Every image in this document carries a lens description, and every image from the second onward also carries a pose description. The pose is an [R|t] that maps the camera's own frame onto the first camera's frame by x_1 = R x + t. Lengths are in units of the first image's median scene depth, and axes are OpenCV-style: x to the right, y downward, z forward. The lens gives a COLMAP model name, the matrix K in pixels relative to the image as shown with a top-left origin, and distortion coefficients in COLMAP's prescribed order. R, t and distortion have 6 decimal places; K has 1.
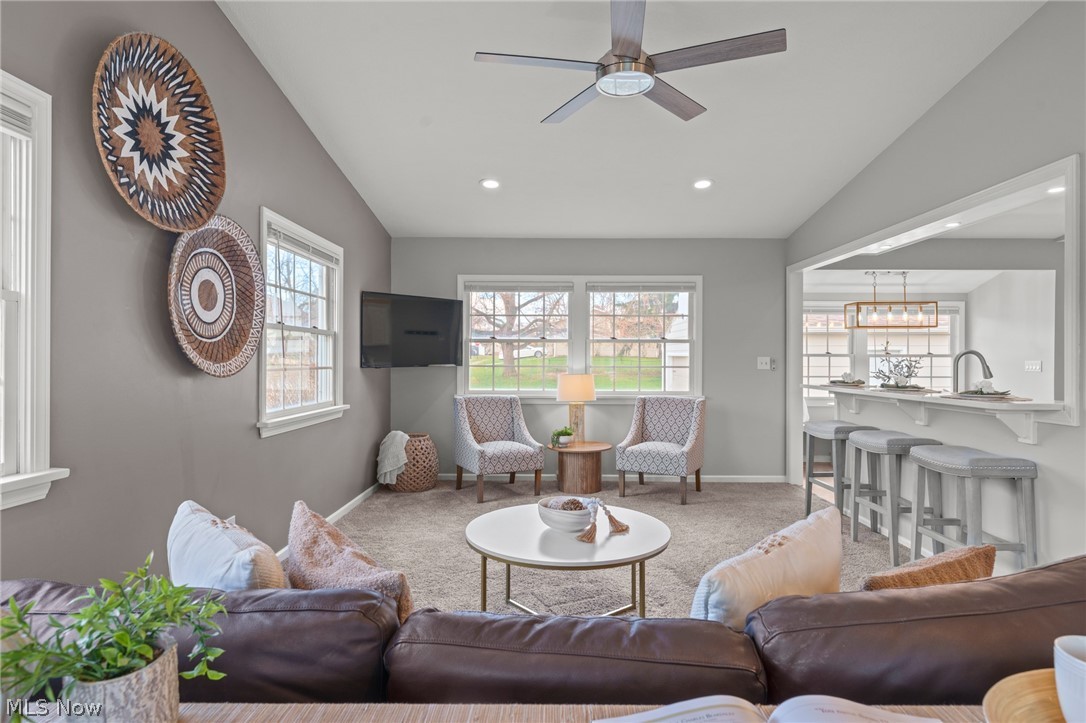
lens RADIAL K [[584.0, 0, 543.3], [0, 584.0, 361.2], [0, 0, 1]] dist [0.004634, -0.003096]
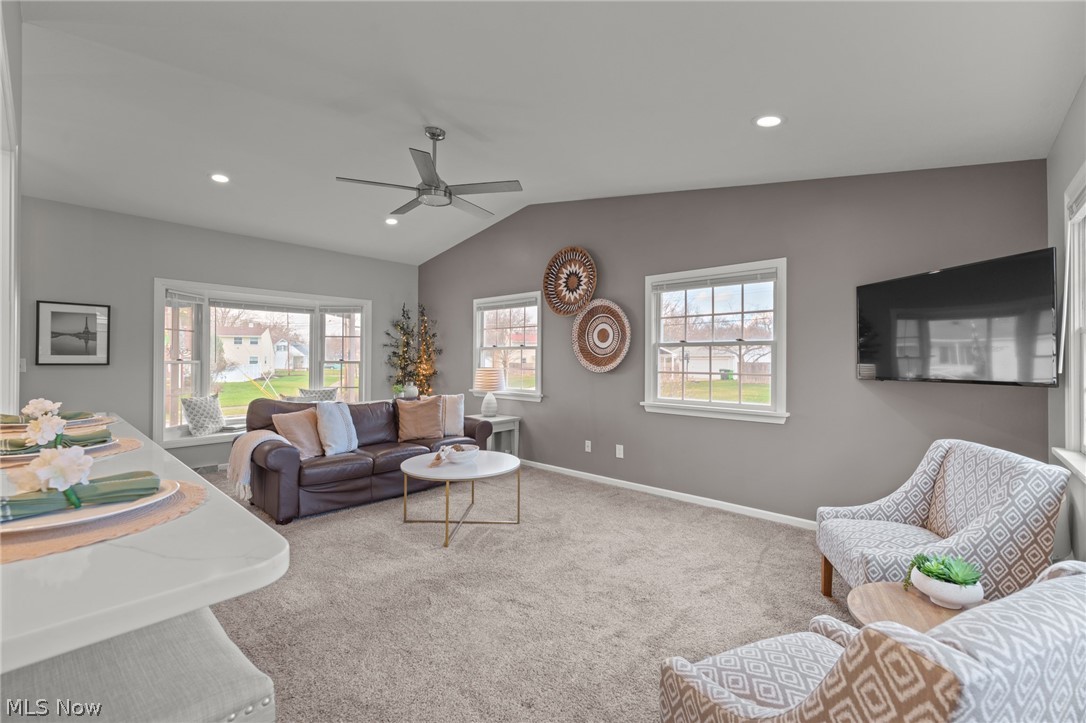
lens RADIAL K [[457.2, 0, 544.0], [0, 457.2, 357.4], [0, 0, 1]] dist [-0.000141, -0.000367]
pose [[-0.656746, -0.011552, -0.754023, 0.440906], [-0.010083, 0.999928, -0.006537, -0.009289], [0.754044, 0.003309, -0.656815, 1.004645]]
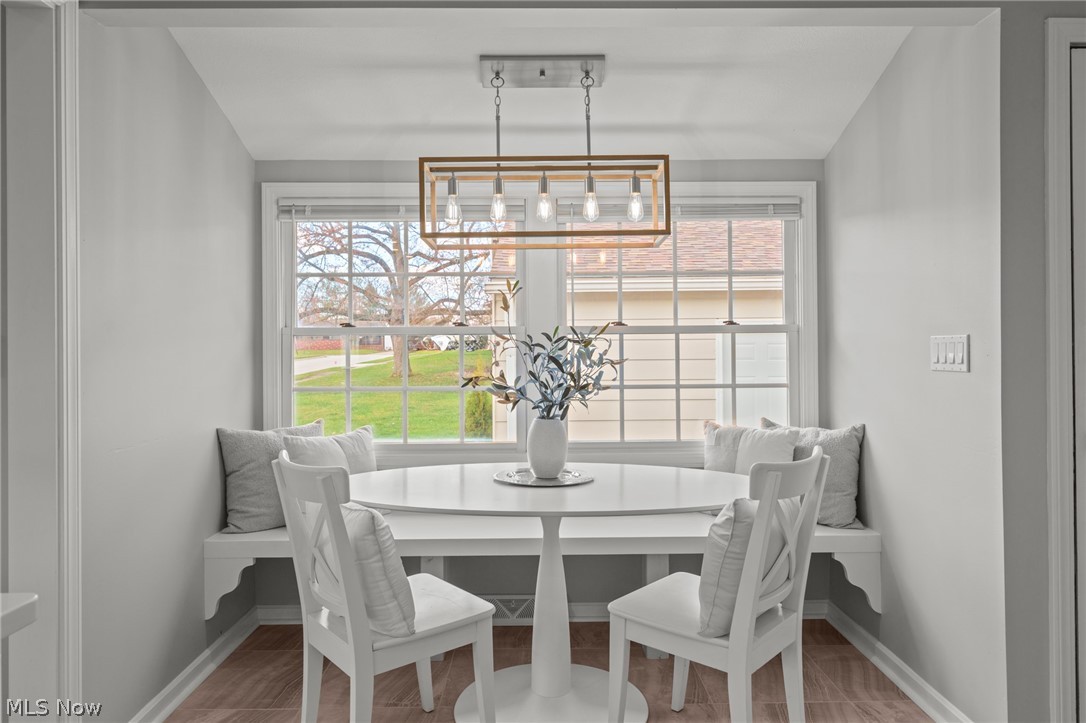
lens RADIAL K [[706.4, 0, 543.6], [0, 706.4, 355.4], [0, 0, 1]] dist [-0.006544, -0.000463]
pose [[0.999840, -0.009994, 0.014835, 0.698809], [0.010034, 0.999946, -0.002609, 0.009587], [-0.014808, 0.002758, 0.999887, 0.718380]]
